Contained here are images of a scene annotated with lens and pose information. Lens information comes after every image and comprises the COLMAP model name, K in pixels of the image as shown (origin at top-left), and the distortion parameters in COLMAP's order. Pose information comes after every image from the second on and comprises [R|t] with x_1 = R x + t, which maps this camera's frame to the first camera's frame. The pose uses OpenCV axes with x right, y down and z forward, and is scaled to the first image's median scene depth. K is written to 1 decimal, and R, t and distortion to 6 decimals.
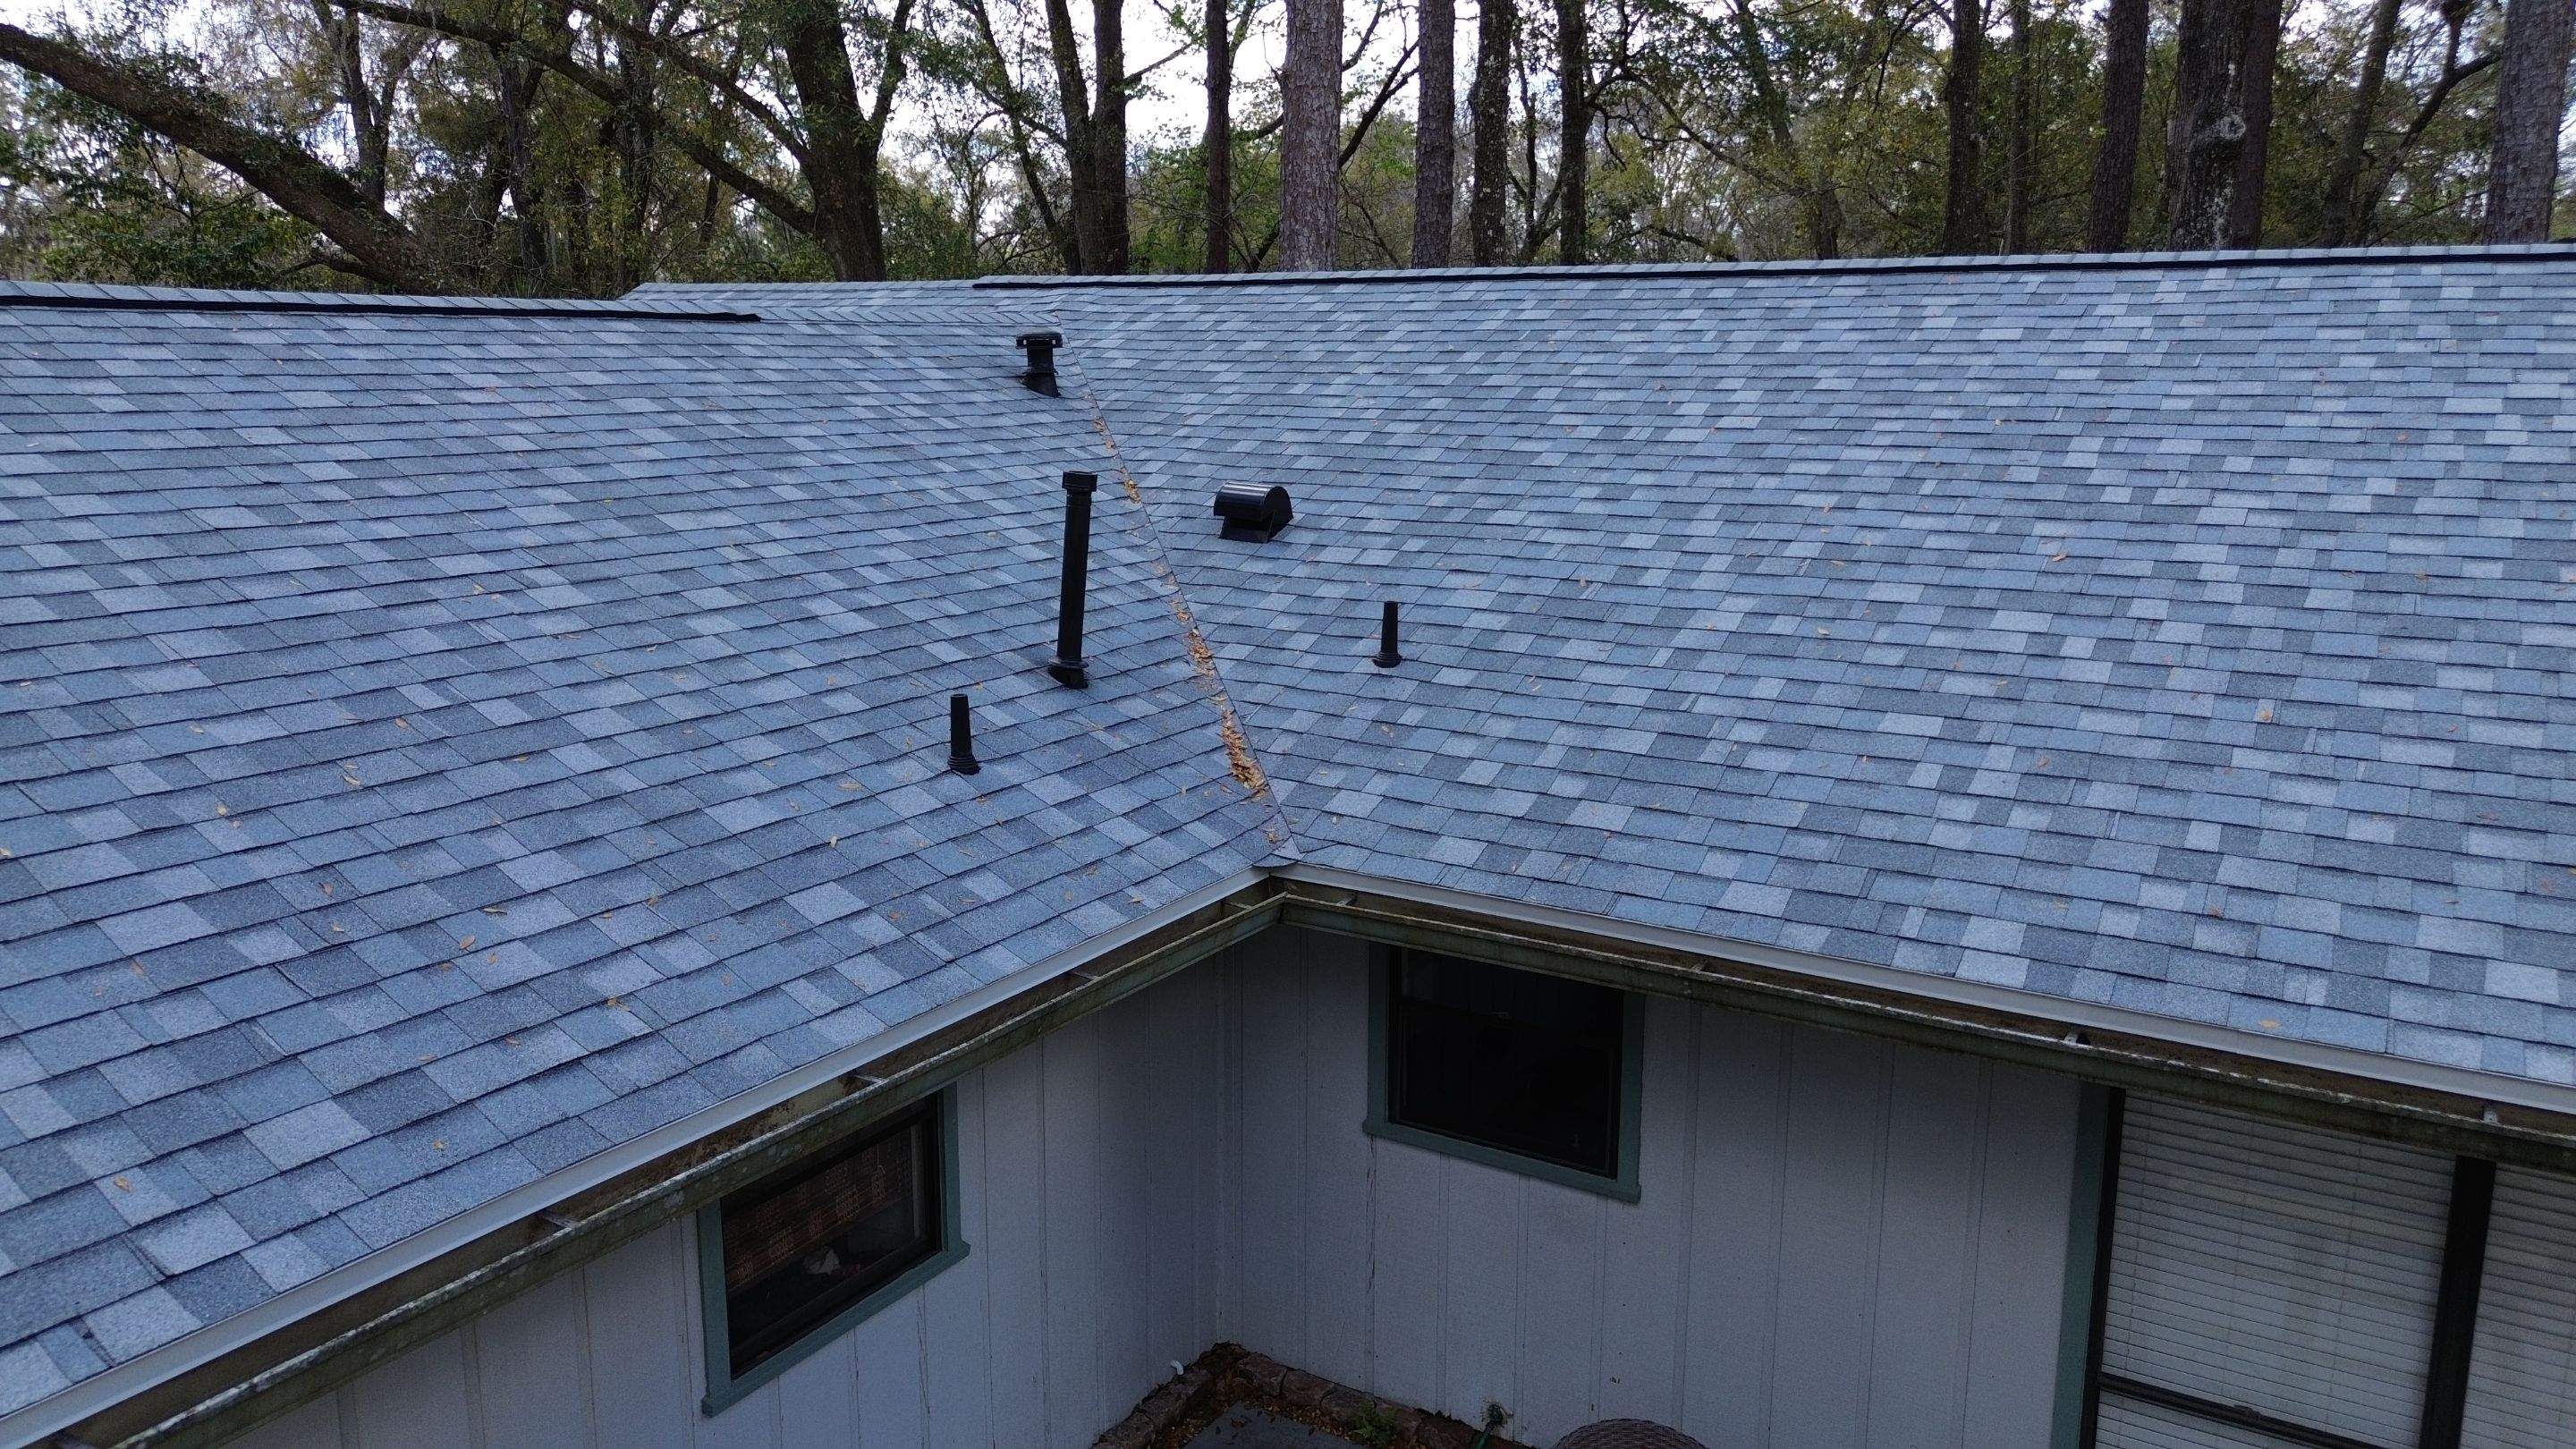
lens RADIAL K [[1818.1, 0, 1294.8], [0, 1818.1, 729.9], [0, 0, 1]] dist [0.063087, -0.059780]
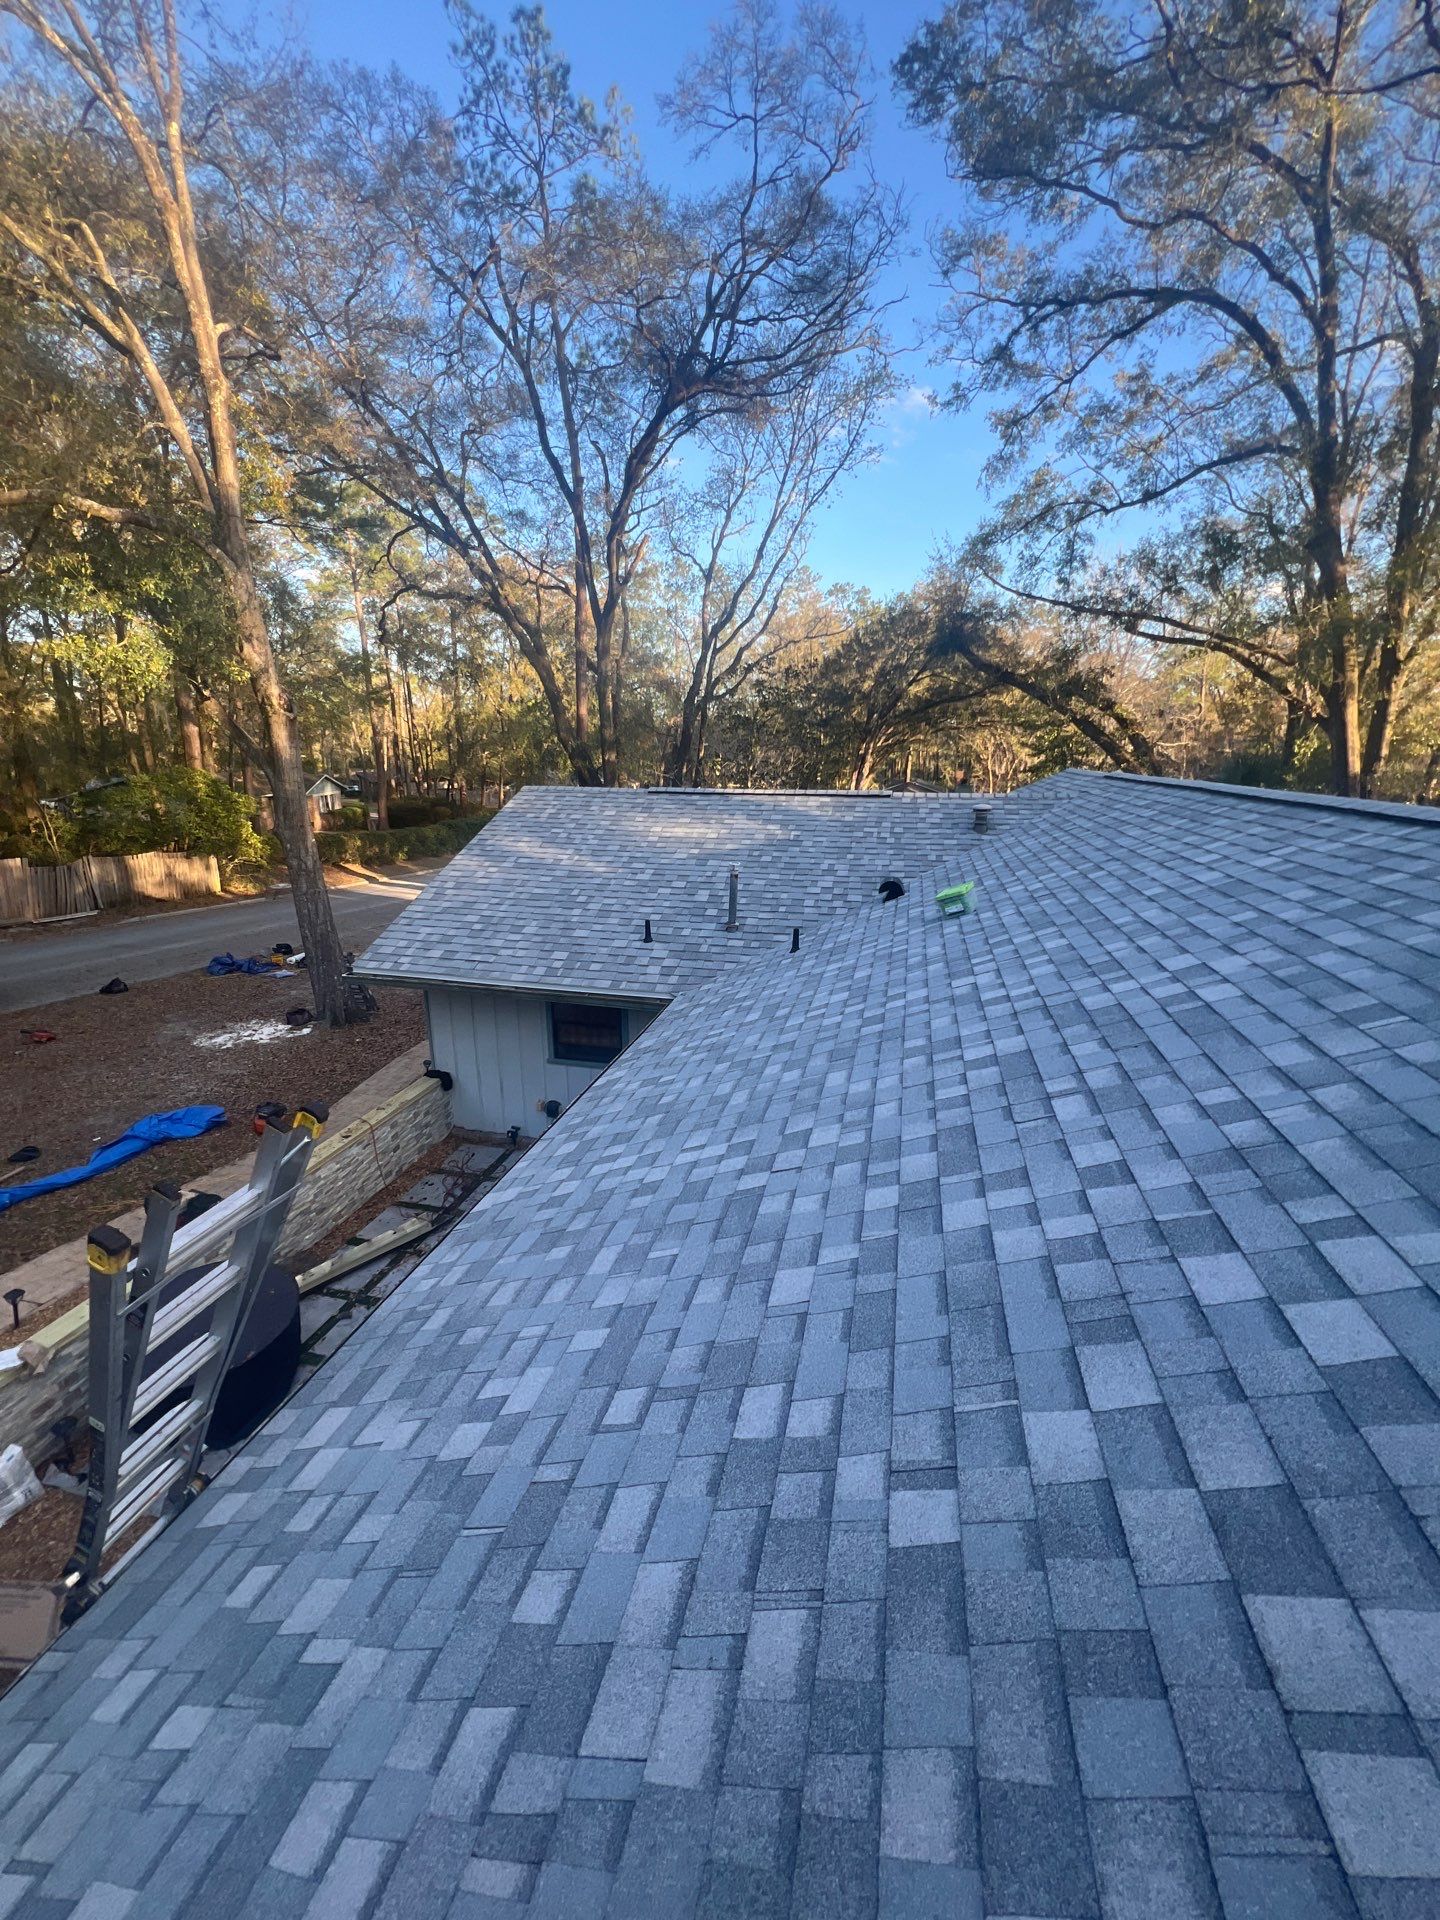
lens RADIAL K [[770.2, 0, 720.5], [0, 770.2, 961.6], [0, 0, 1]] dist [0.006632, -0.001179]
pose [[0.294621, 0.251207, -0.922005, 1.186868], [-0.198010, 0.959938, 0.198270, -0.251609], [0.934875, 0.124152, 0.332559, 0.615604]]
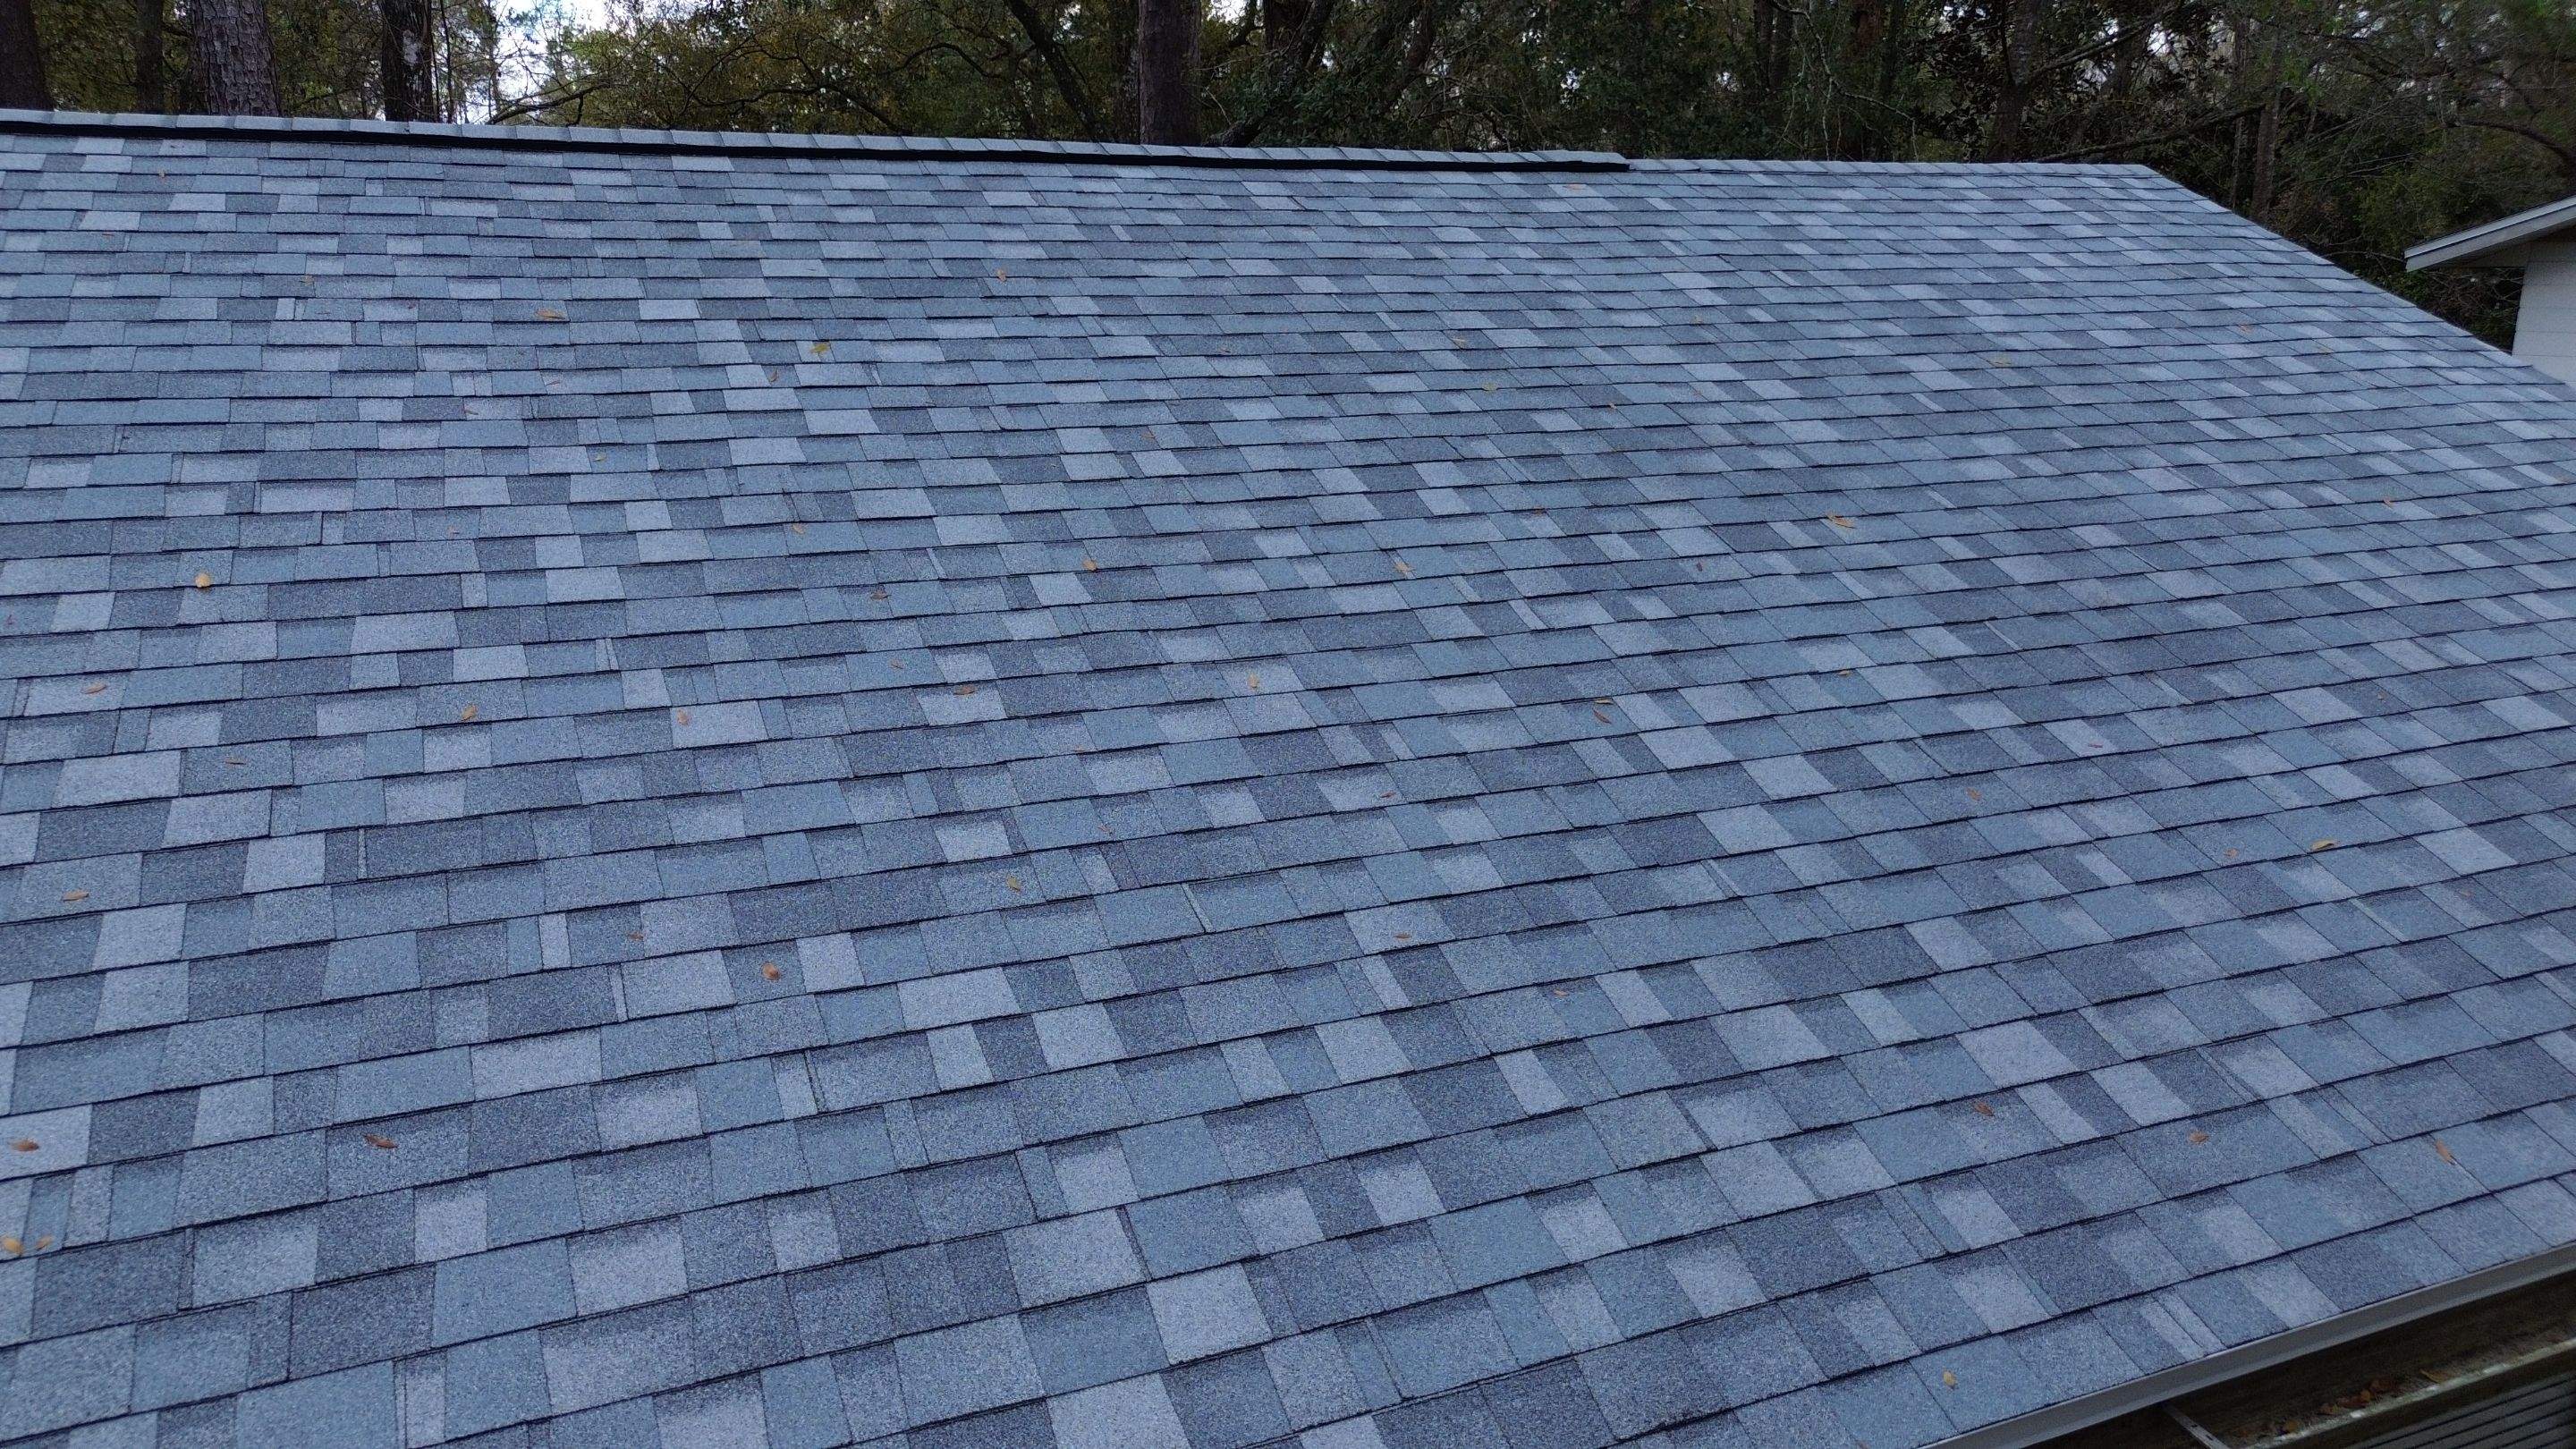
lens RADIAL K [[1818.1, 0, 1296.4], [0, 1818.1, 734.5], [0, 0, 1]] dist [0.063087, -0.059780]
pose [[0.581626, -0.208603, 0.786254, 0.511127], [0.172218, 0.976227, 0.131608, -0.060554], [-0.795017, 0.058861, 0.603725, 0.295515]]
